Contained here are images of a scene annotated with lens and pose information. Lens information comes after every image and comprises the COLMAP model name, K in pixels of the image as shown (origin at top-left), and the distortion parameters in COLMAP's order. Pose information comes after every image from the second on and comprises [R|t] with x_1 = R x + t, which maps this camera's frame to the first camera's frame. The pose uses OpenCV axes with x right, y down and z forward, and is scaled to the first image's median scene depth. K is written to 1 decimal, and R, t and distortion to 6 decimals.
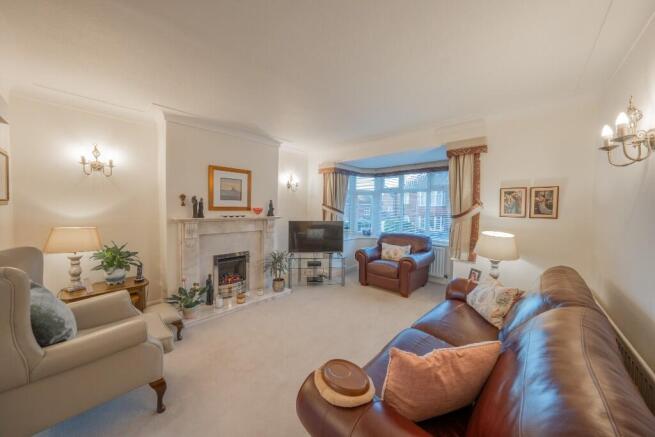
lens RADIAL K [[225.0, 0, 326.7], [0, 225.0, 216.7], [0, 0, 1]] dist [-0.011269, 0.002942]
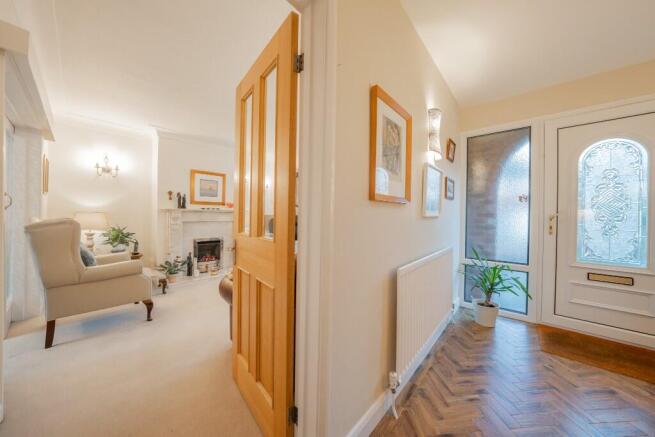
lens RADIAL K [[225.0, 0, 329.1], [0, 225.0, 216.1], [0, 0, 1]] dist [-0.011269, 0.002942]
pose [[0.999662, 0.004446, 0.025619, 0.277880], [-0.003761, 0.999636, -0.026701, 0.083244], [-0.025729, 0.026595, 0.999315, -0.363924]]
